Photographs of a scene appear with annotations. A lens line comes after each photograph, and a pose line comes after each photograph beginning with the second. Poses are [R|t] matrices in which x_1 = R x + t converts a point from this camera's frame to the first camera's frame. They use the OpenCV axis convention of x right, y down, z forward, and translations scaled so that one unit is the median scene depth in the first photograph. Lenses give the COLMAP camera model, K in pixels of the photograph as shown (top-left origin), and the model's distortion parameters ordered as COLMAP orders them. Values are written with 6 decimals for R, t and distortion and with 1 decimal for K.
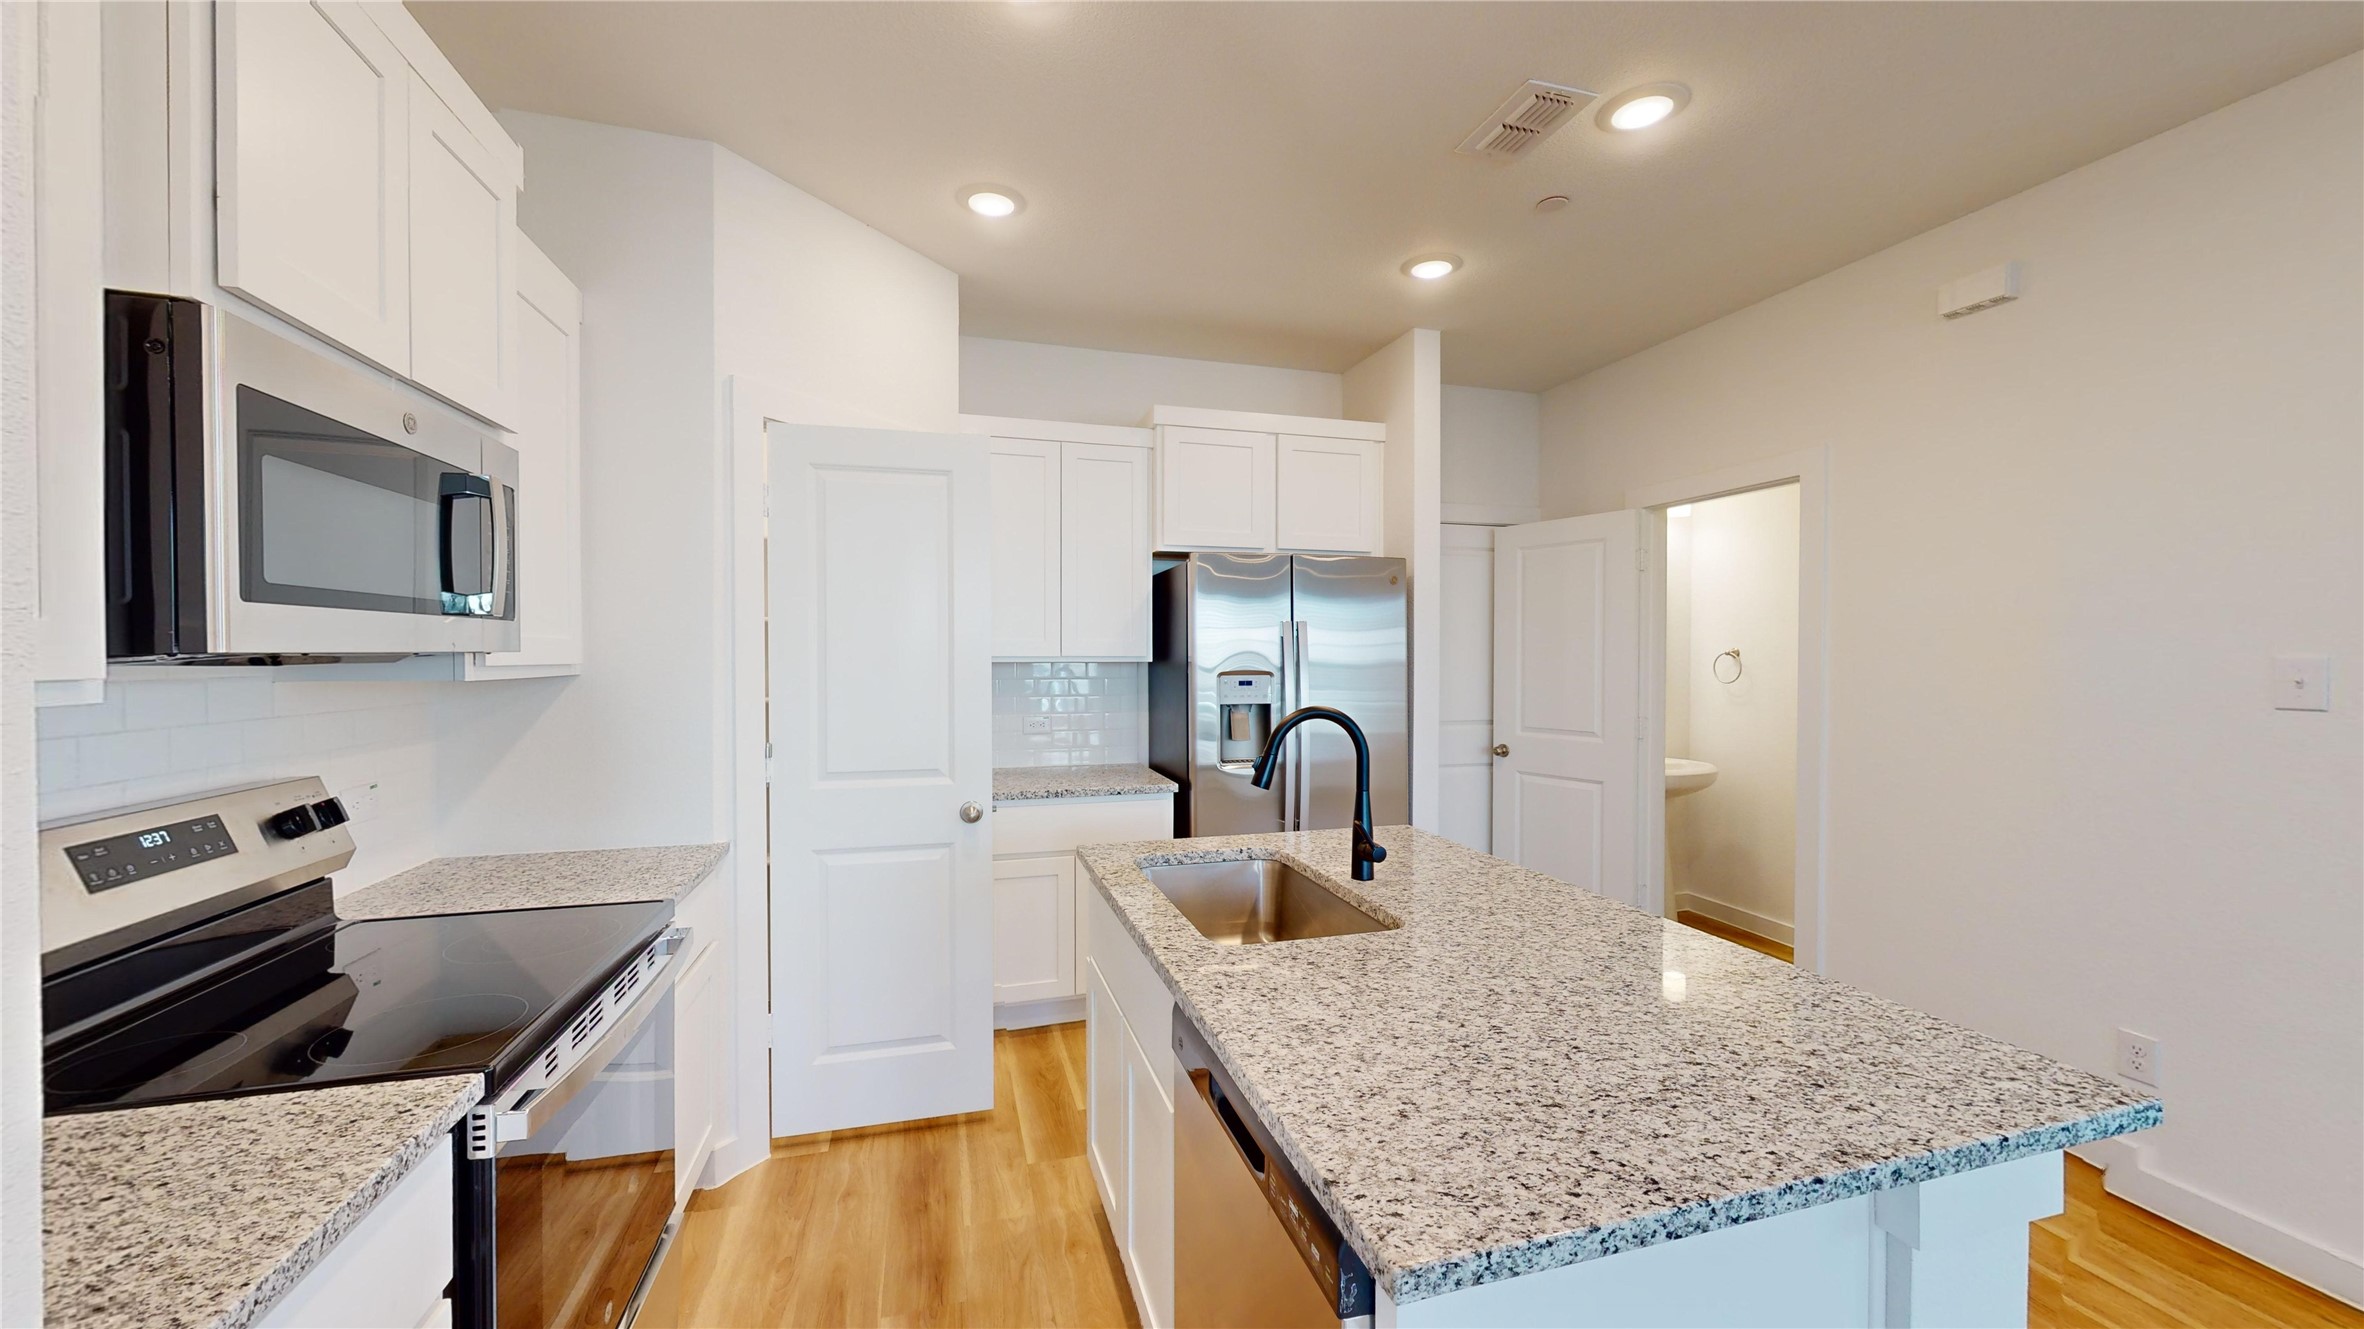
lens RADIAL K [[862.2, 0, 1179.8], [0, 862.2, 657.8], [0, 0, 1]] dist [-0.004786, 0.000477]
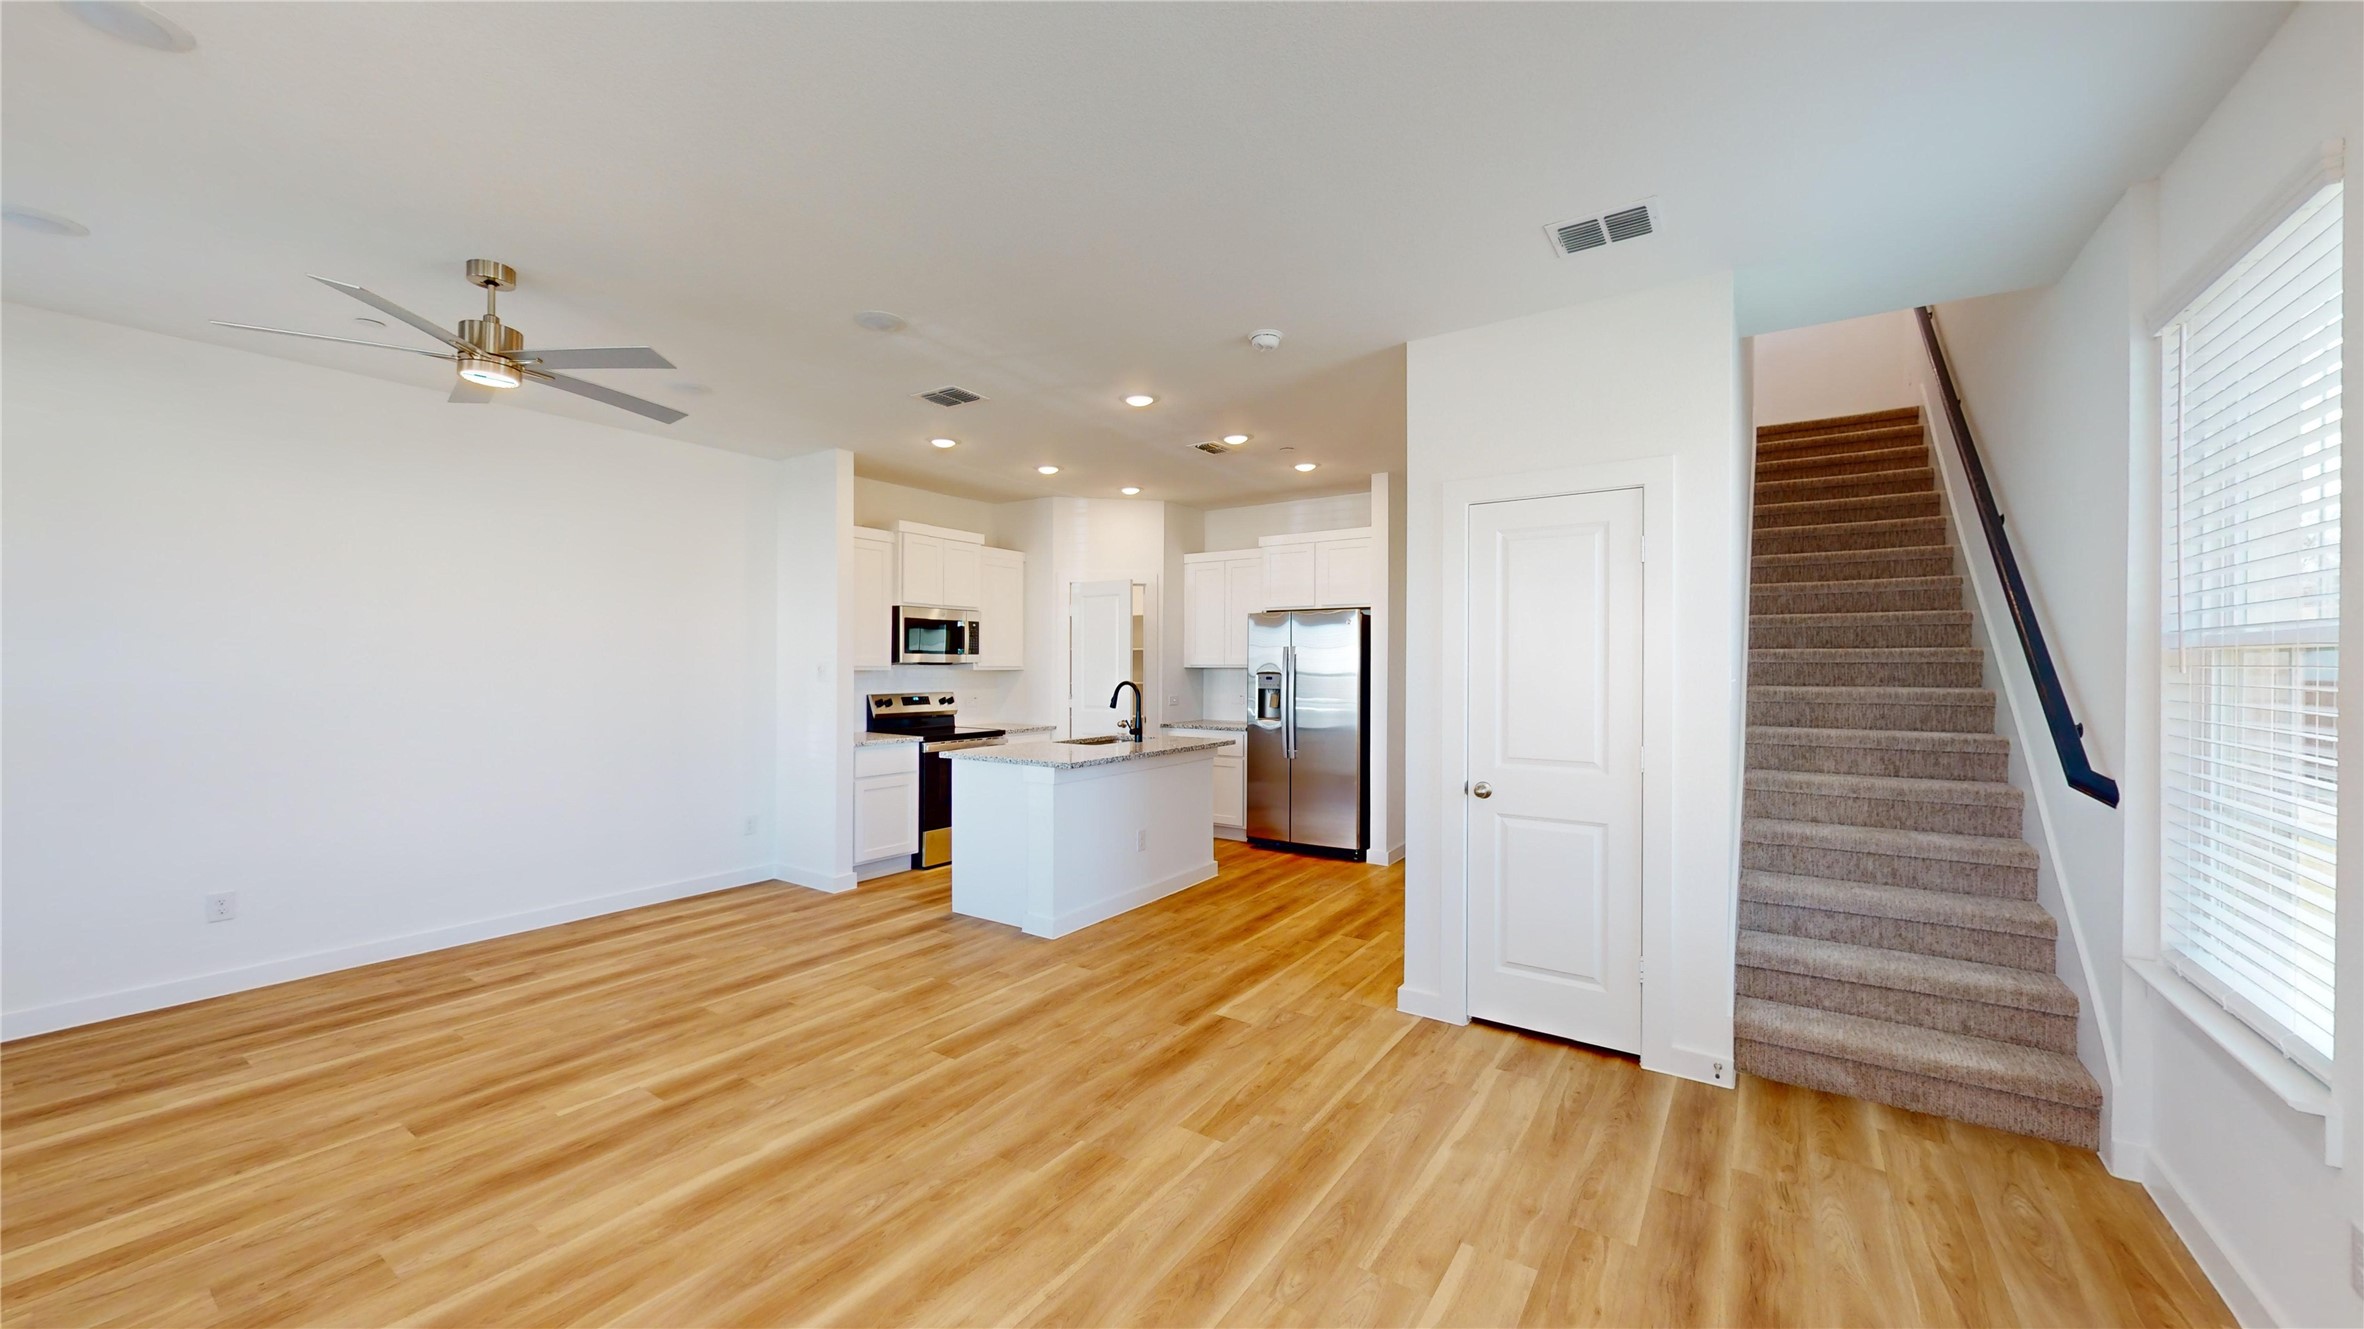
lens RADIAL K [[862.2, 0, 1182.5], [0, 862.2, 667.4], [0, 0, 1]] dist [-0.004786, 0.000477]
pose [[0.636463, 0.003475, -0.771299, 3.574861], [-0.006236, 0.999980, -0.000641, 0.016096], [0.771282, 0.005217, 0.636473, -0.996315]]
